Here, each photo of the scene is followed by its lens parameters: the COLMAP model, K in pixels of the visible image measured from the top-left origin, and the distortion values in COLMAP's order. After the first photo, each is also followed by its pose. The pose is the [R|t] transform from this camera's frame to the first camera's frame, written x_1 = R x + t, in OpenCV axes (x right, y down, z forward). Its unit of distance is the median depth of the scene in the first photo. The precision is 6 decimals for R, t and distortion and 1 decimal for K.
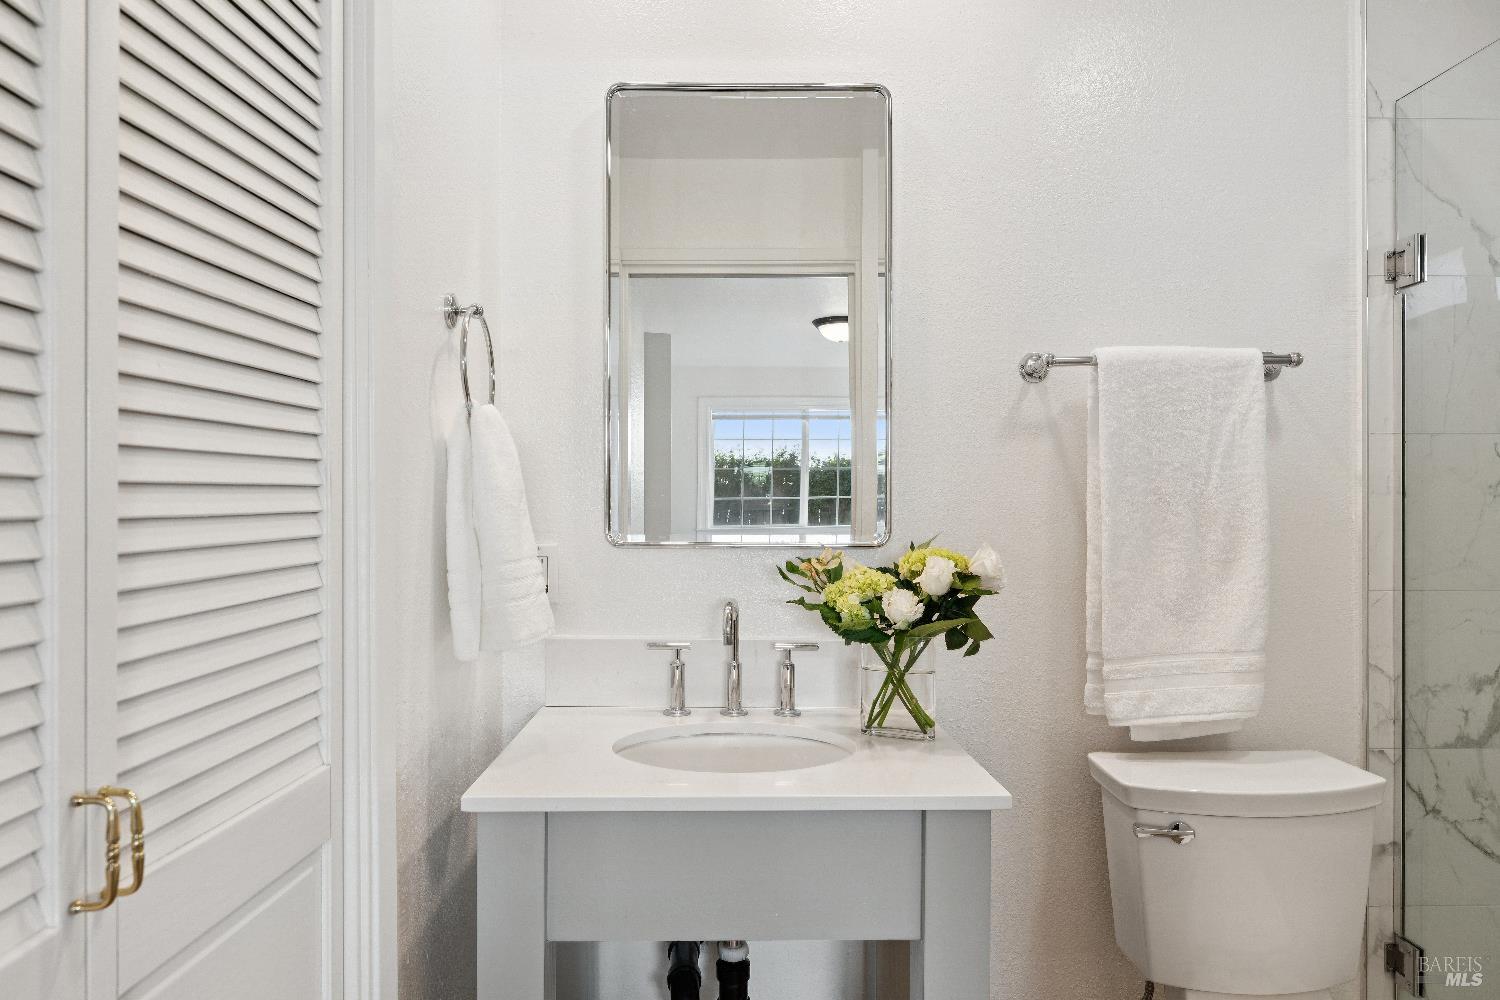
lens RADIAL K [[898.3, 0, 750.2], [0, 898.3, 499.6], [0, 0, 1]] dist [-0.007242, 0.004250]
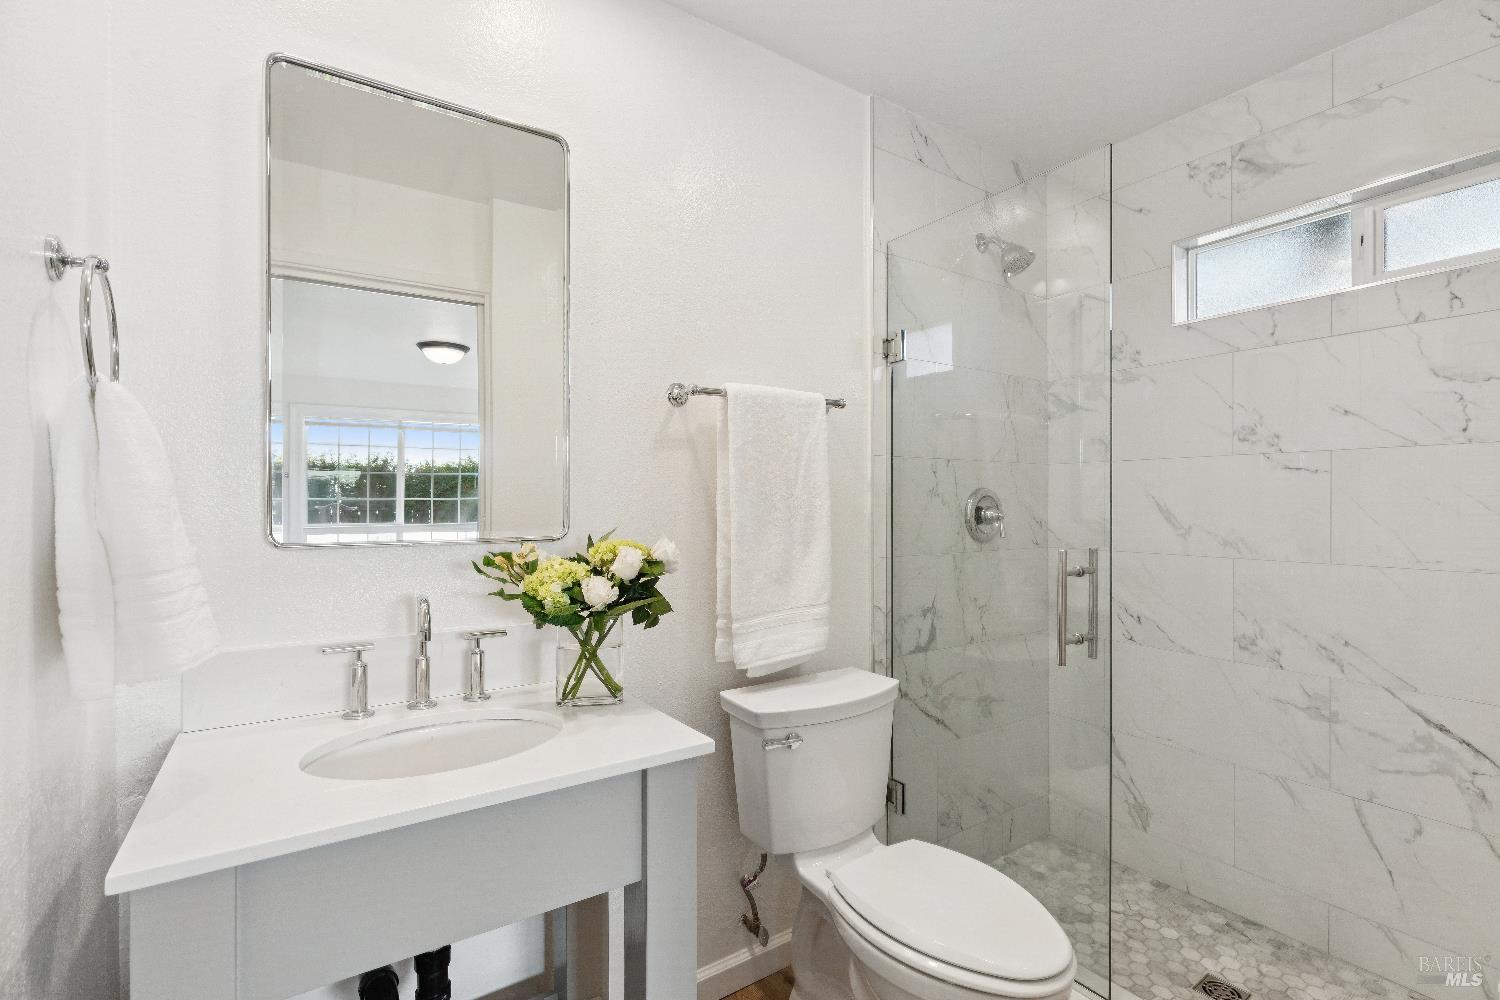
lens RADIAL K [[677.7, 0, 749.2], [0, 677.7, 500.2], [0, 0, 1]] dist [0.001971, -0.000704]
pose [[0.841538, -0.001057, 0.540197, -0.122931], [0.001587, 0.999999, -0.000515, 0.002828], [-0.540196, 0.001290, 0.841538, 0.145622]]
